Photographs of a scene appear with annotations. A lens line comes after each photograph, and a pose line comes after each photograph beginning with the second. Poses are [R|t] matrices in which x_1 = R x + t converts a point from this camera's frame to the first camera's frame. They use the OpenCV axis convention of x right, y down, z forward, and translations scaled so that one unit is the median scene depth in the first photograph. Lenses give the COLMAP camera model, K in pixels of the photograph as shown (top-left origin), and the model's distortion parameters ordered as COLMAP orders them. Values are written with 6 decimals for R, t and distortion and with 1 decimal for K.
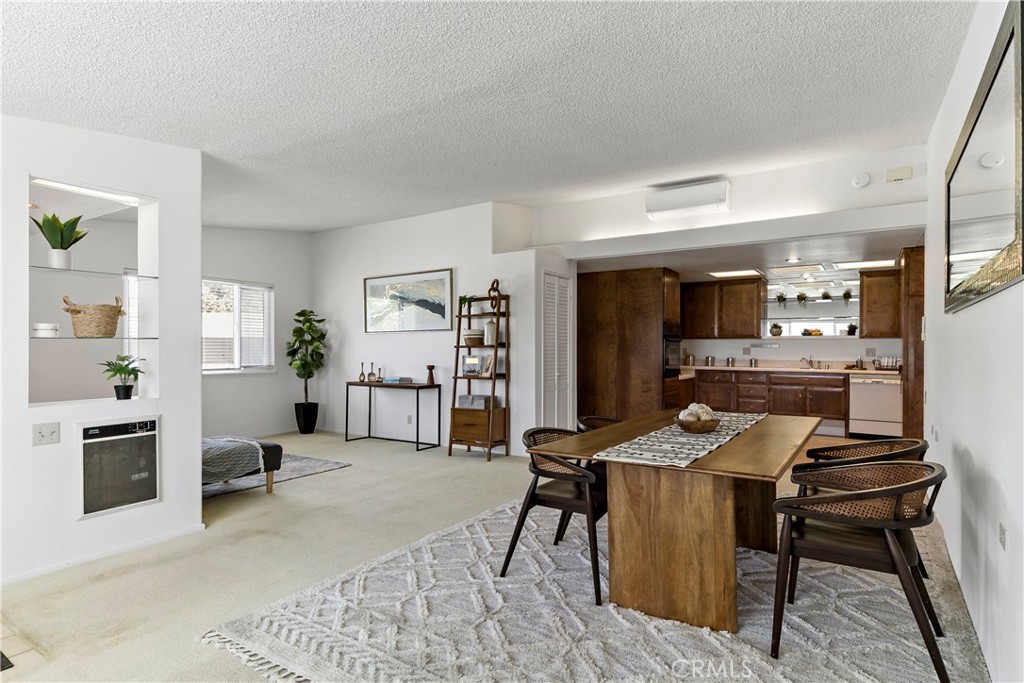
lens RADIAL K [[540.9, 0, 513.6], [0, 540.9, 351.7], [0, 0, 1]] dist [0.024025, -0.000045]
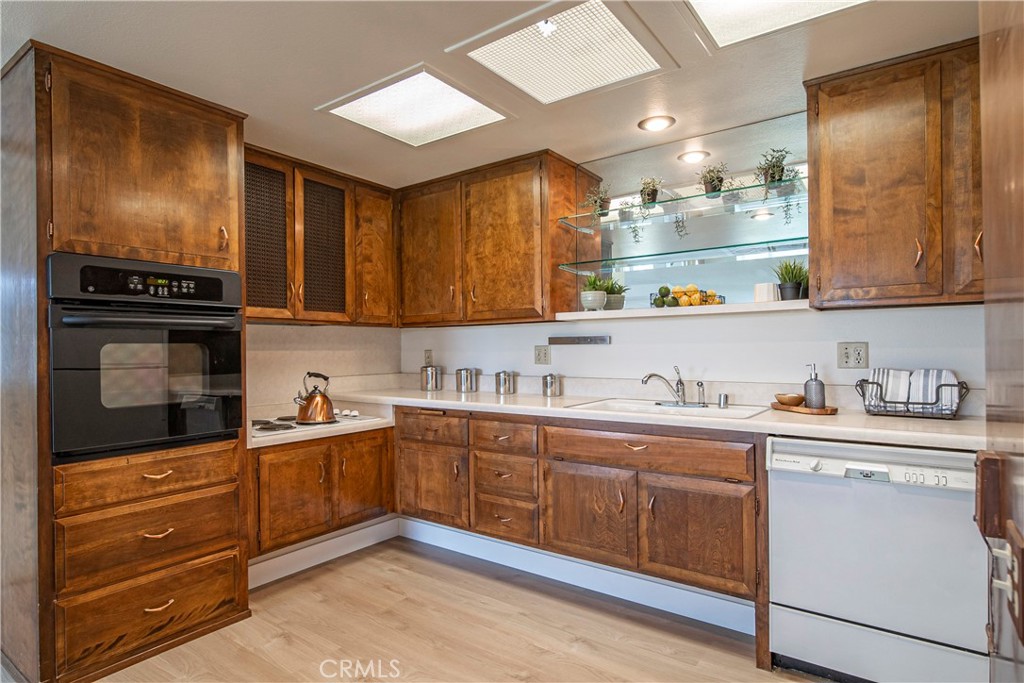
lens RADIAL K [[547.4, 0, 509.0], [0, 547.4, 350.1], [0, 0, 1]] dist [-0.000620, -0.000043]
pose [[0.999069, -0.013939, -0.040823, 0.450148], [0.013611, 0.999873, -0.008314, -0.001545], [0.040933, 0.007750, 0.999132, 0.651568]]
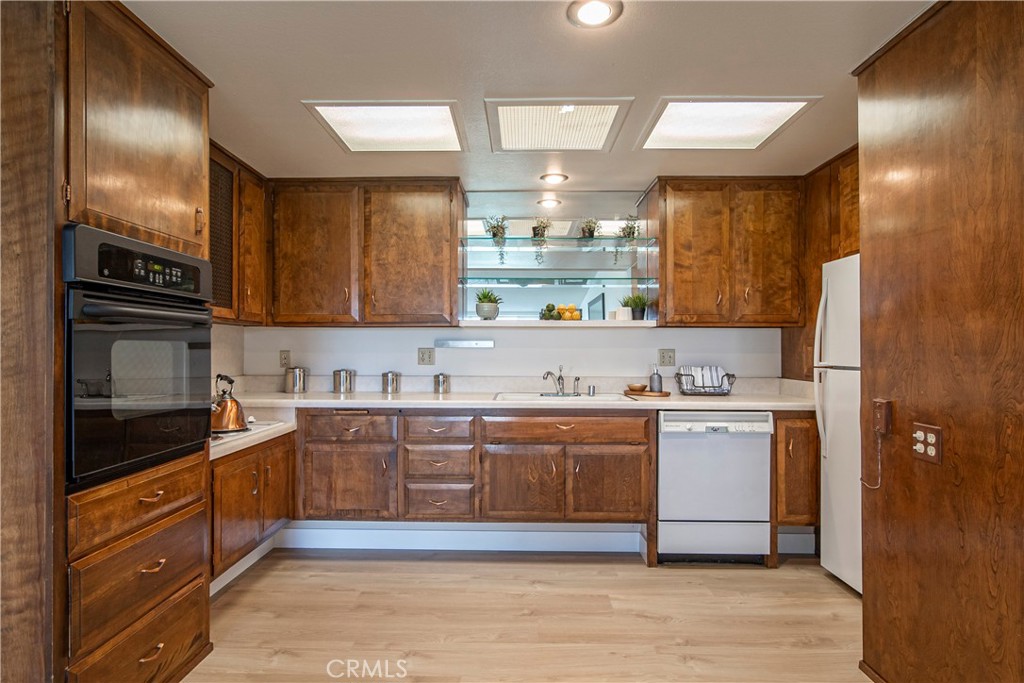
lens RADIAL K [[547.4, 0, 509.0], [0, 547.4, 350.1], [0, 0, 1]] dist [-0.000620, -0.000043]
pose [[0.842697, -0.002712, 0.538381, 0.269616], [0.006799, 0.999961, -0.005604, -0.003243], [-0.538344, 0.008383, 0.842683, 0.643600]]
